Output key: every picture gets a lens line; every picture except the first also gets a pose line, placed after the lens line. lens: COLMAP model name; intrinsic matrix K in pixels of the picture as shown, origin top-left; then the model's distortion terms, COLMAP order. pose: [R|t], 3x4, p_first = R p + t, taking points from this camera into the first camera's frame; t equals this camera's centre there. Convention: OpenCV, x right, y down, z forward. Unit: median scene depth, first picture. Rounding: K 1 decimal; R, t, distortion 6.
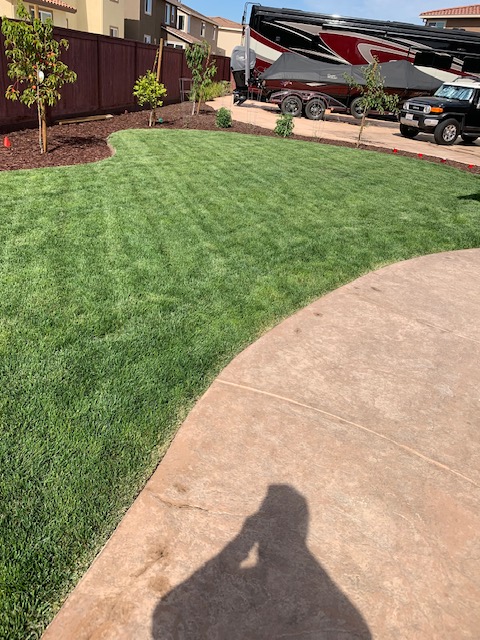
lens RADIAL K [[485.2, 0, 239.9], [0, 485.2, 319.8], [0, 0, 1]] dist [0.028615, -0.023001]
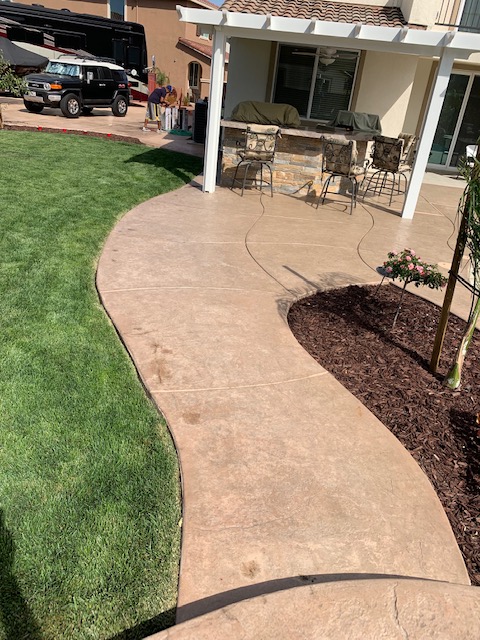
lens RADIAL K [[485.2, 0, 239.9], [0, 485.2, 320.6], [0, 0, 1]] dist [0.028615, -0.023001]
pose [[0.736131, -0.333579, 0.588928, -0.115046], [0.298508, 0.940928, 0.159837, 0.015567], [-0.607457, 0.058139, 0.792222, -0.094532]]
